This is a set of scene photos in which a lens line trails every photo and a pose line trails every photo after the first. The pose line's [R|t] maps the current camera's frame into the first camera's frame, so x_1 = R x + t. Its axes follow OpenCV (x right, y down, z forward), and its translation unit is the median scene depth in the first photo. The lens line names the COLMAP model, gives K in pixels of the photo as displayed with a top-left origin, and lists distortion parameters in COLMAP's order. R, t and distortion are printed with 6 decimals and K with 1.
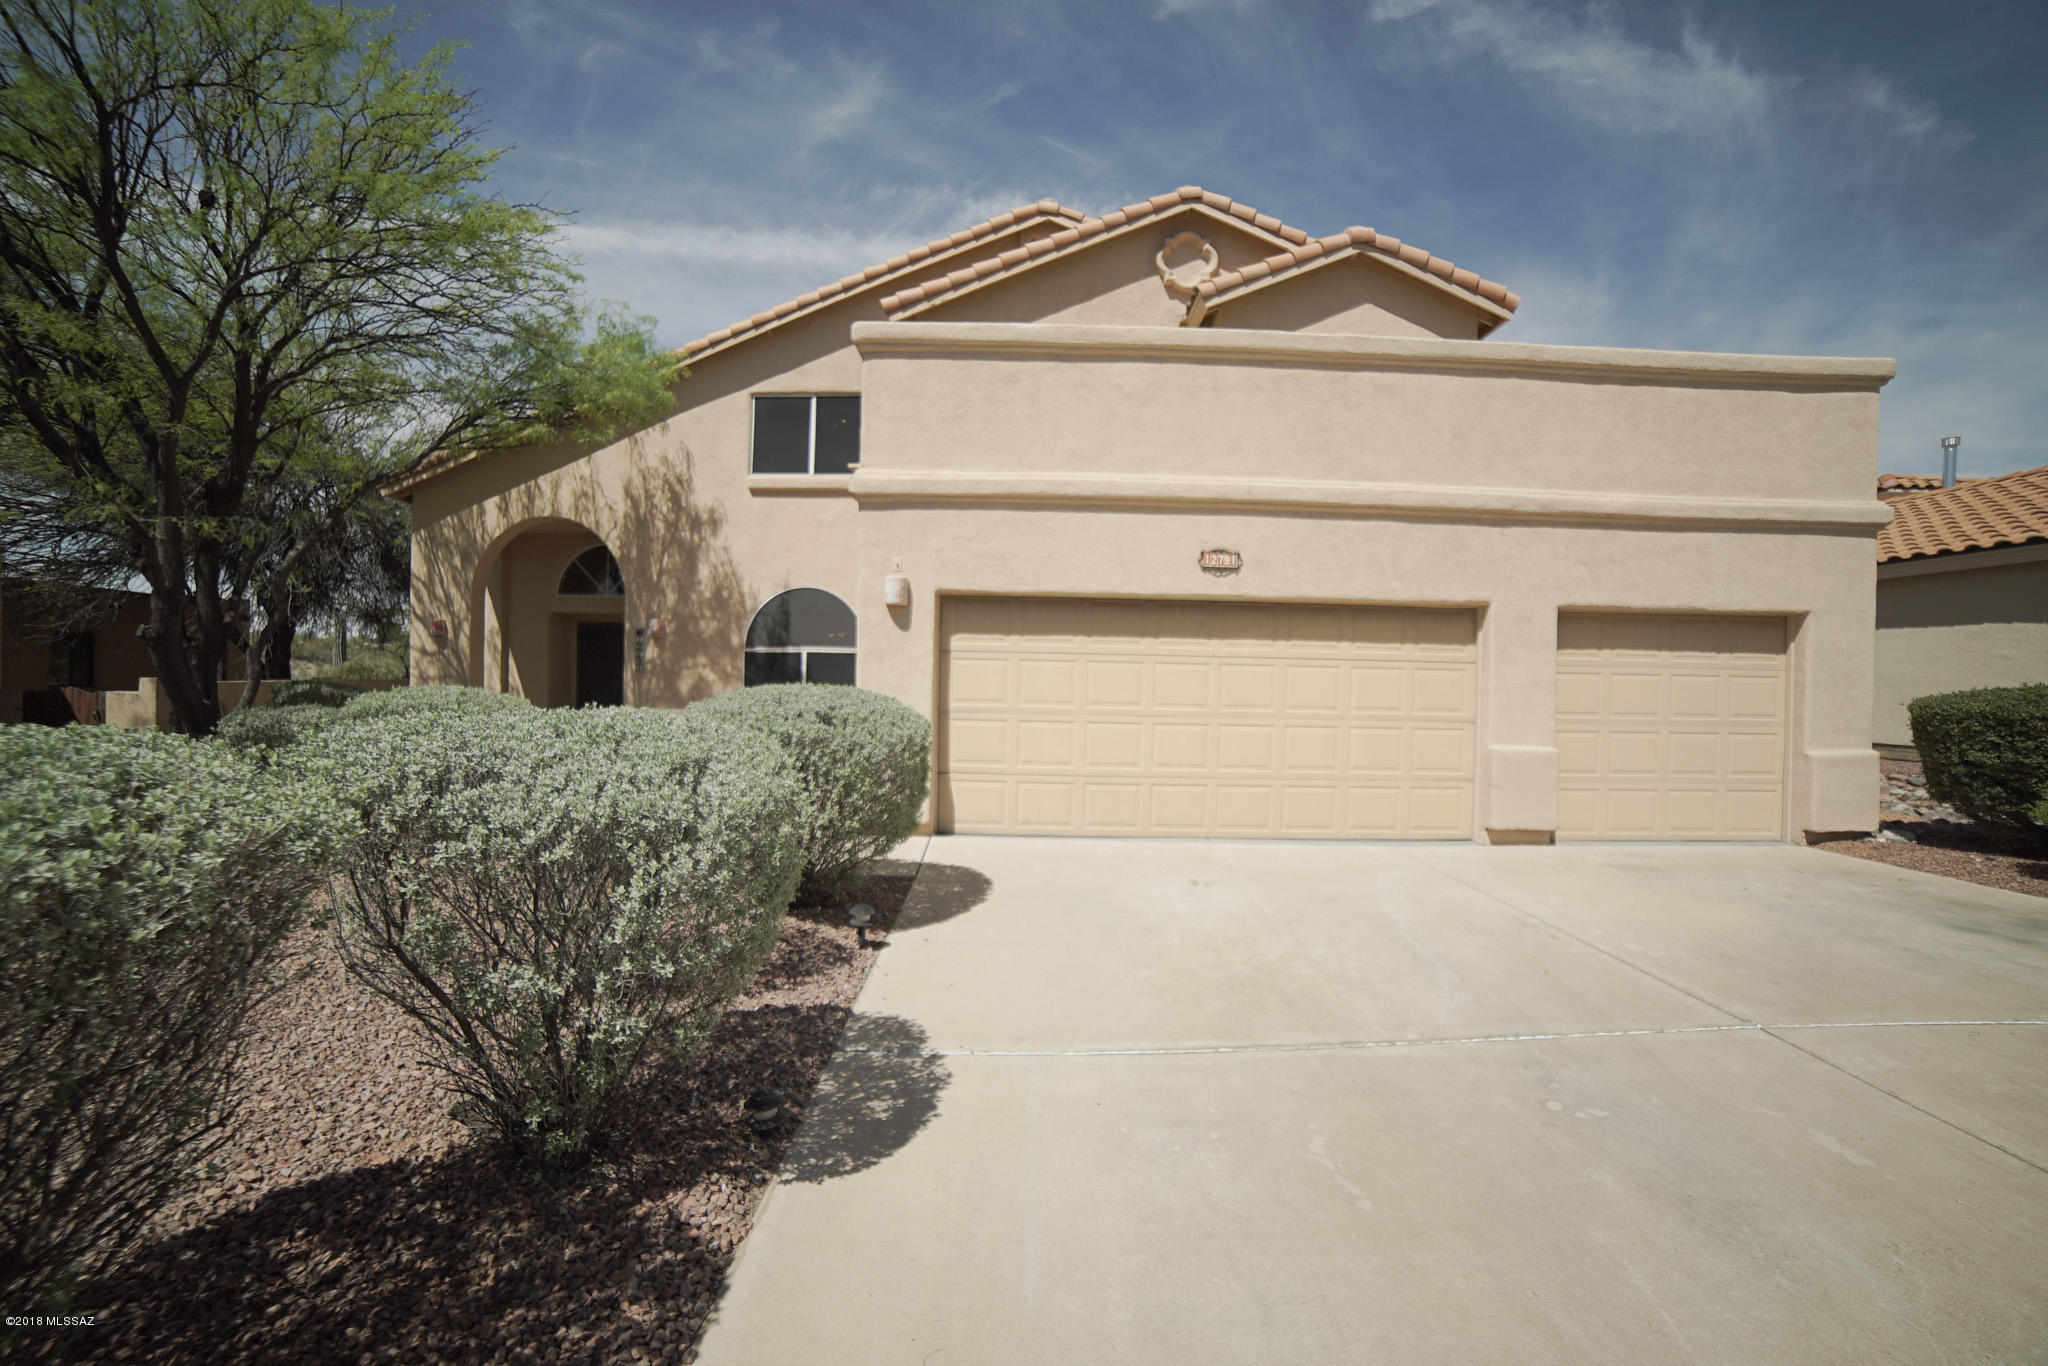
lens RADIAL K [[810.7, 0, 1024.0], [0, 810.7, 683.0], [0, 0, 1]] dist [-0.110820, 0.026103]
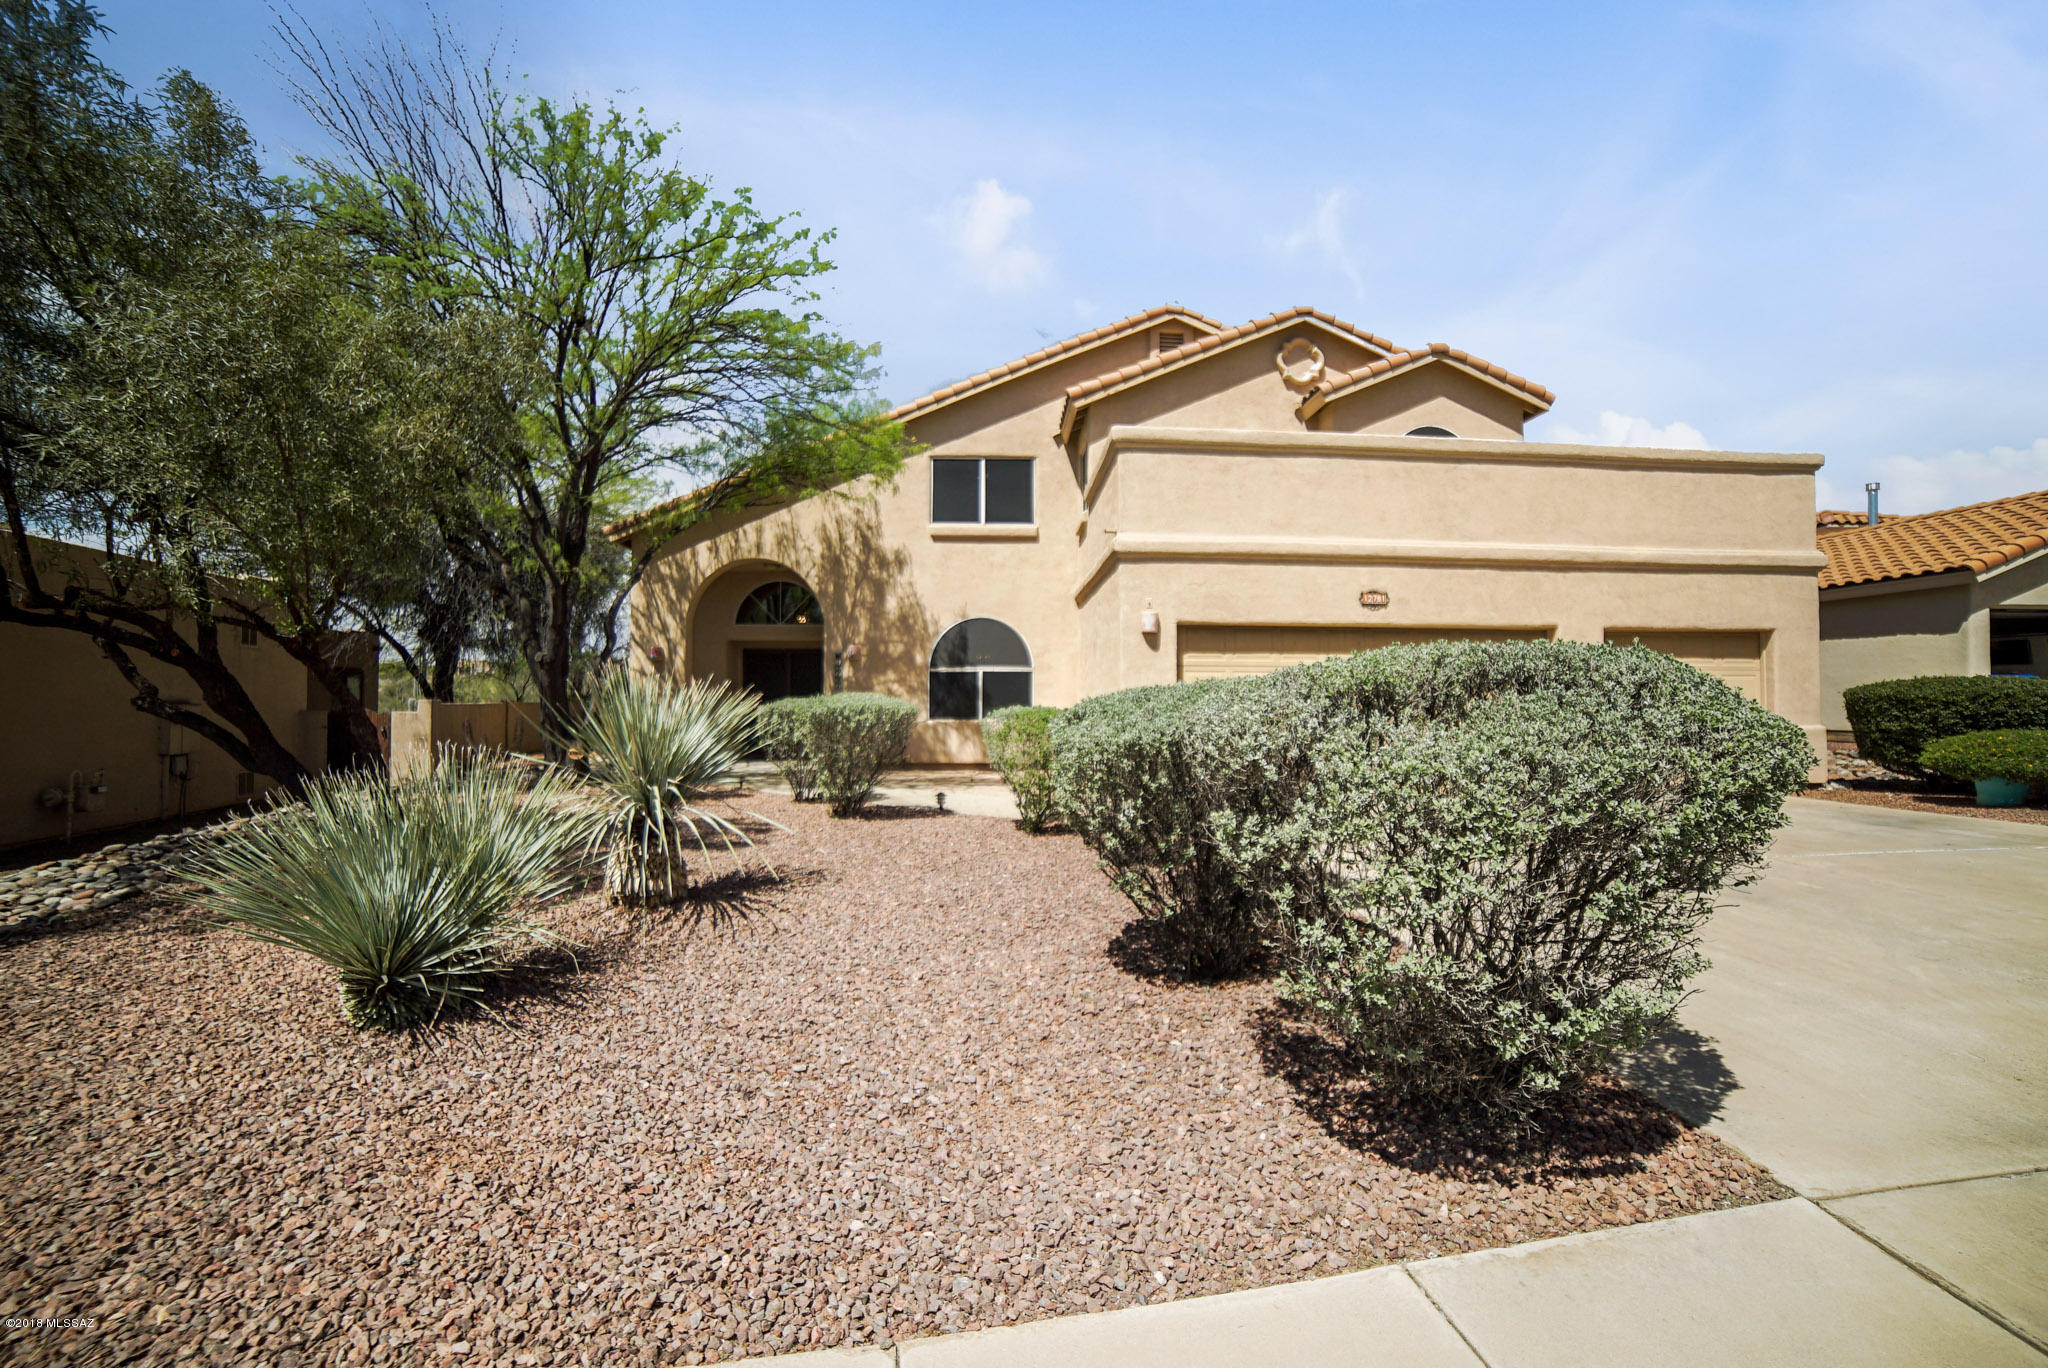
lens RADIAL K [[810.7, 0, 1024.0], [0, 810.7, 684.0], [0, 0, 1]] dist [-0.110820, 0.026103]
pose [[0.999308, -0.014462, 0.034280, -0.294865], [0.015312, 0.999578, -0.024669, 0.015421], [-0.033909, 0.025177, 0.999108, -0.257372]]
